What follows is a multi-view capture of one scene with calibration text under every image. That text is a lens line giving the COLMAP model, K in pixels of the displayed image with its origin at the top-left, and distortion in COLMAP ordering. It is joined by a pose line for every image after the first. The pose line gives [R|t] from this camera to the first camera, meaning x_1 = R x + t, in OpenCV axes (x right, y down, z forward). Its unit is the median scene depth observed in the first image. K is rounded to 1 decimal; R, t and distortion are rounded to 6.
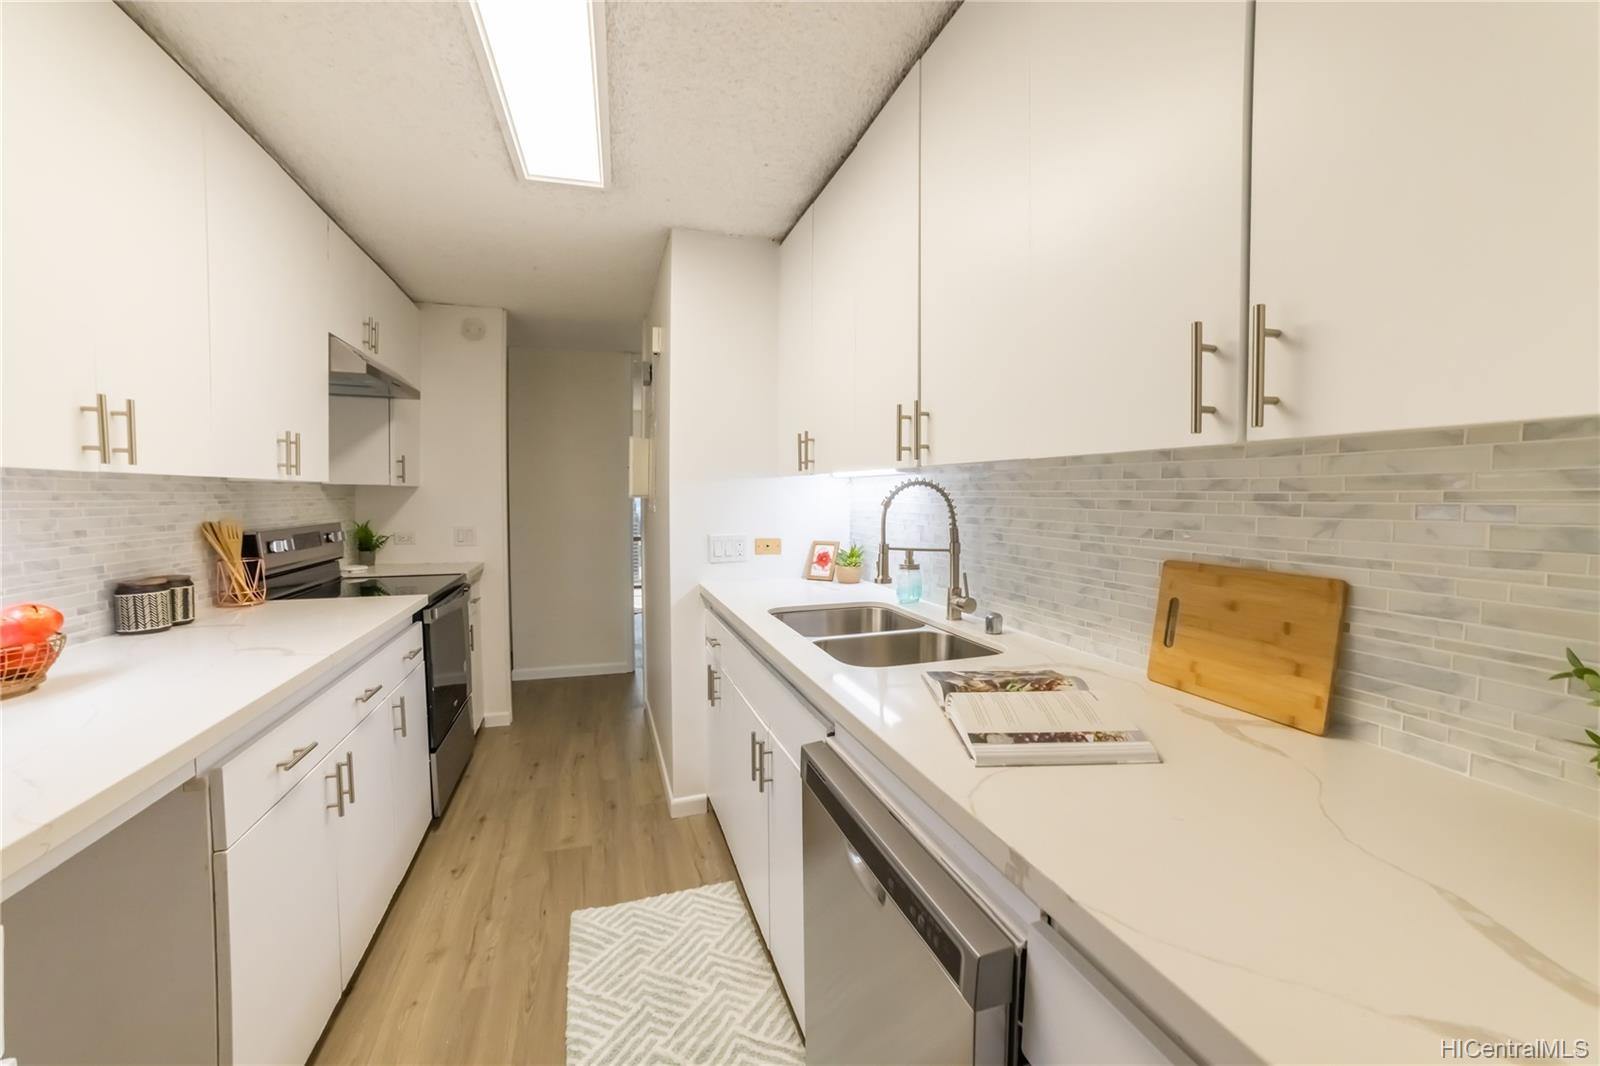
lens RADIAL K [[628.7, 0, 806.5], [0, 628.7, 526.9], [0, 0, 1]] dist [-0.092279, 0.037656]
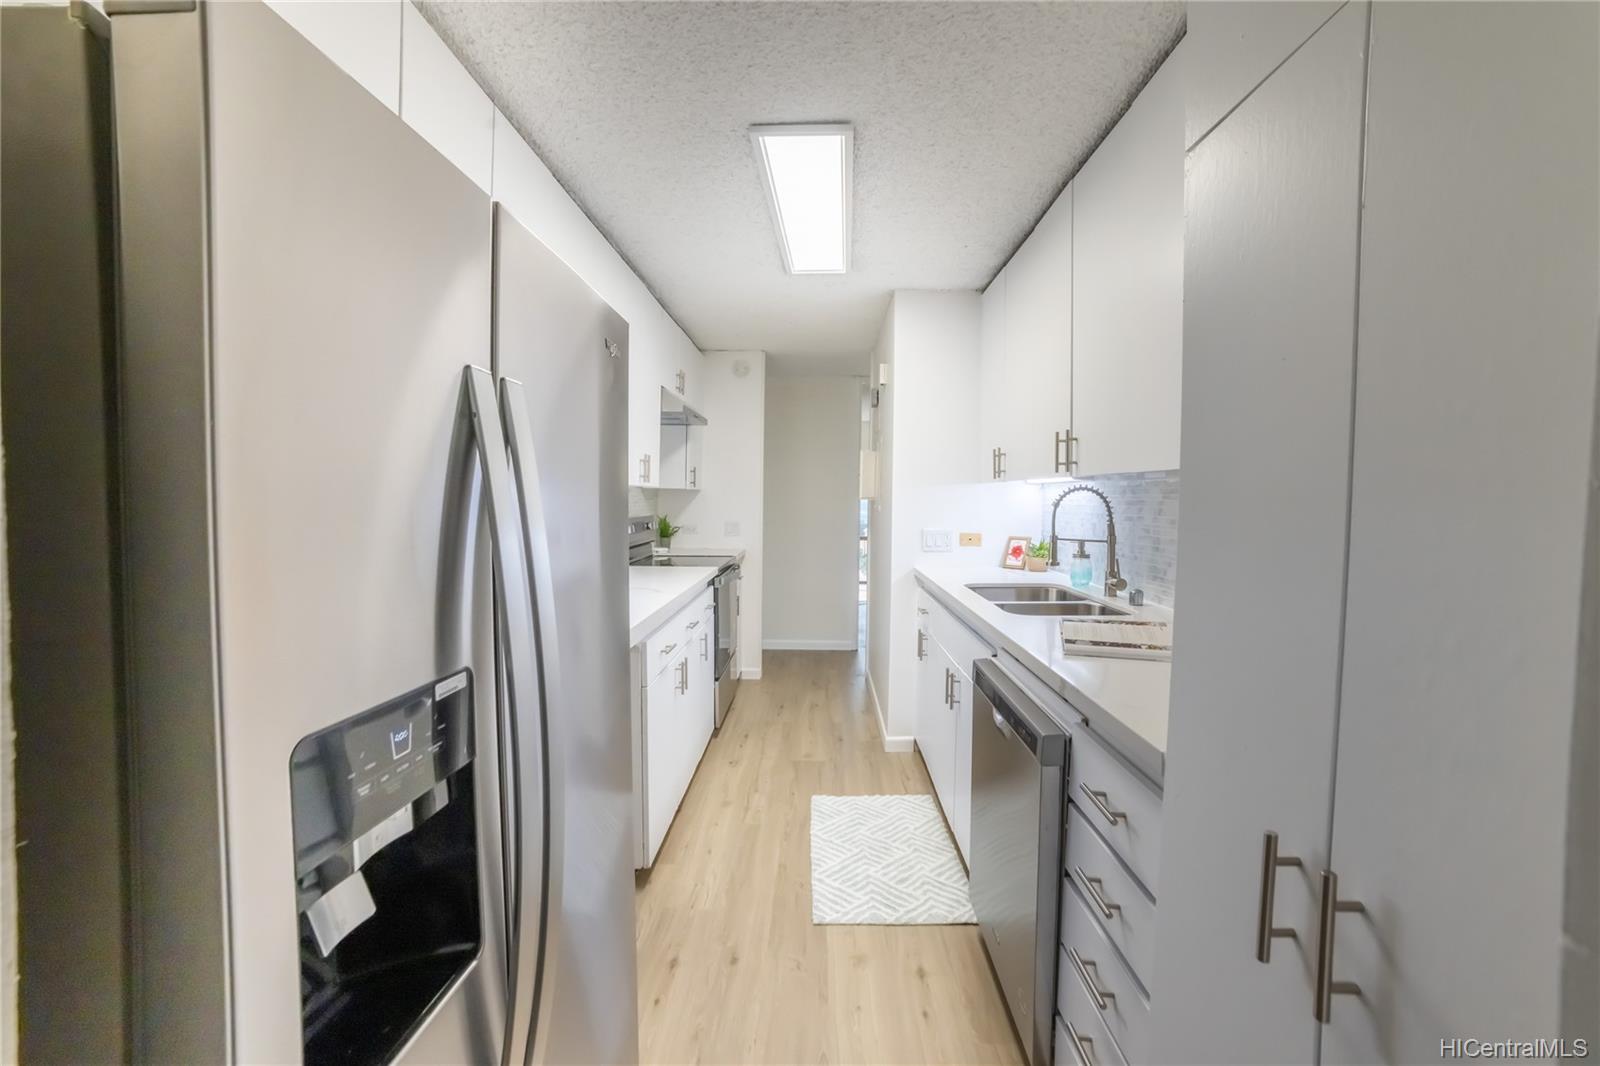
lens RADIAL K [[641.8, 0, 801.2], [0, 641.8, 522.2], [0, 0, 1]] dist [-0.095796, 0.040807]
pose [[0.938104, 0.017101, -0.345930, 0.080077], [-0.022326, 0.999689, -0.011124, 0.024612], [0.345632, 0.018159, 0.938194, -0.384142]]
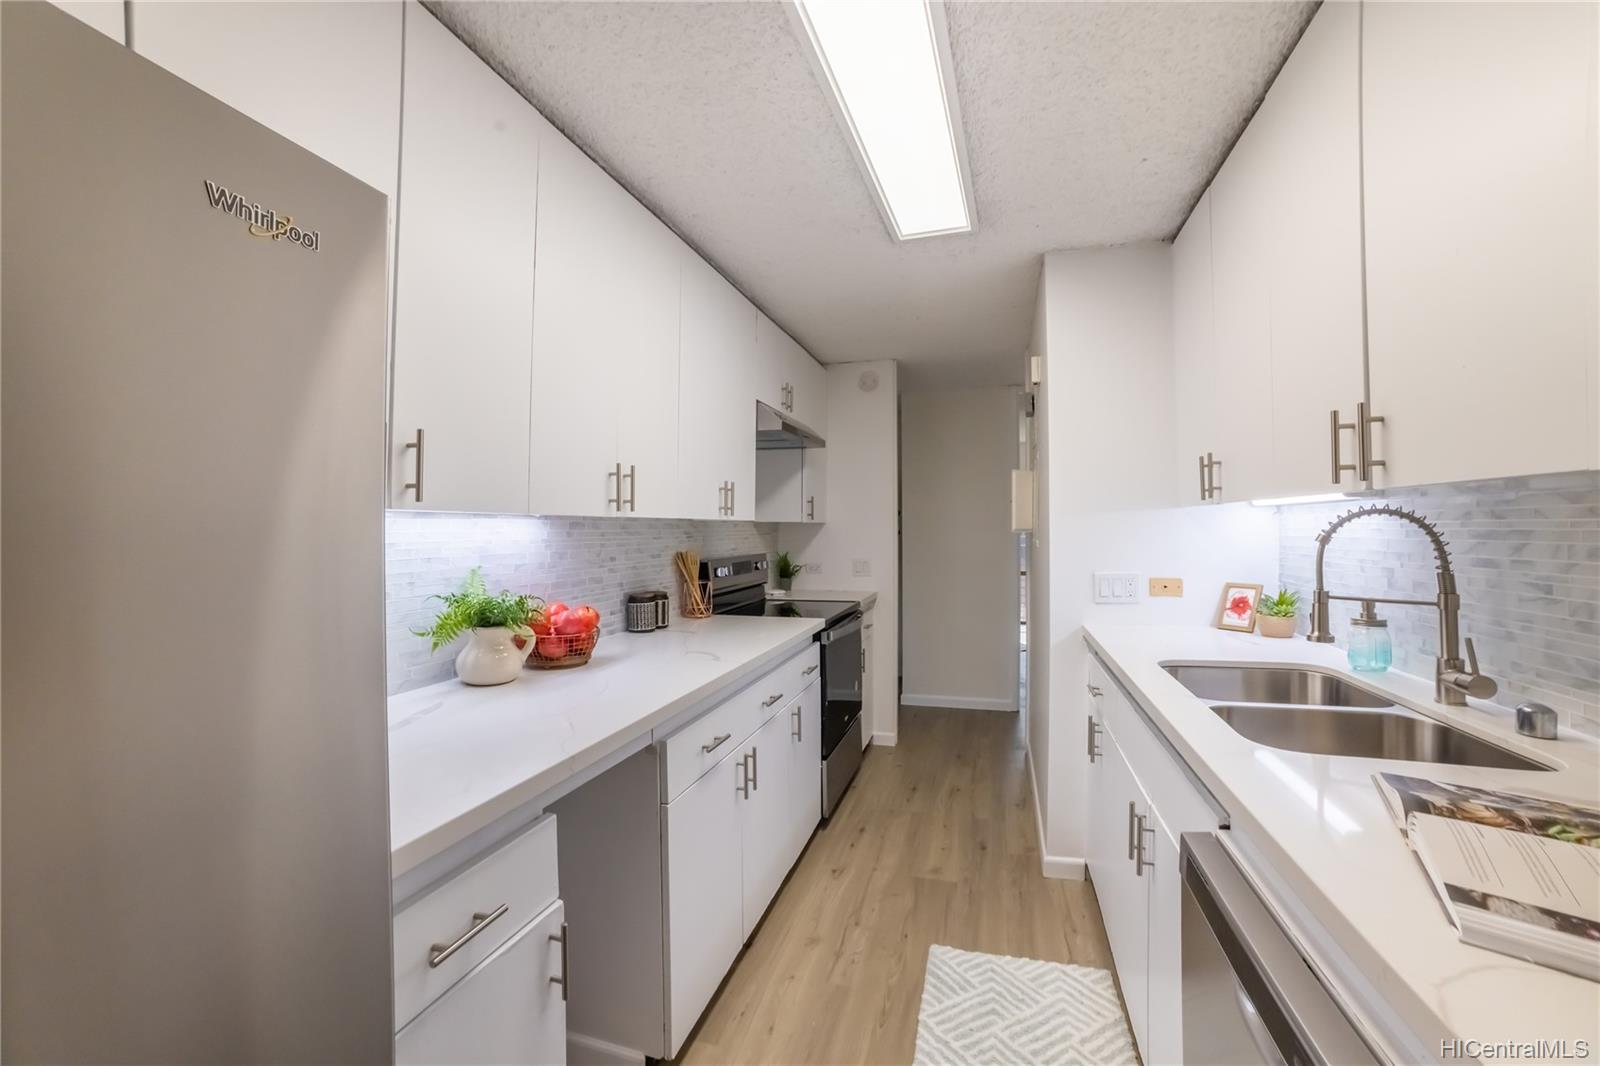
lens RADIAL K [[629.4, 0, 802.3], [0, 629.4, 524.9], [0, 0, 1]] dist [-0.088925, 0.036528]
pose [[0.812279, -0.013275, -0.583118, 0.034374], [-0.019635, 0.998552, -0.050084, -0.004155], [0.582939, 0.052131, 0.810842, 0.021602]]
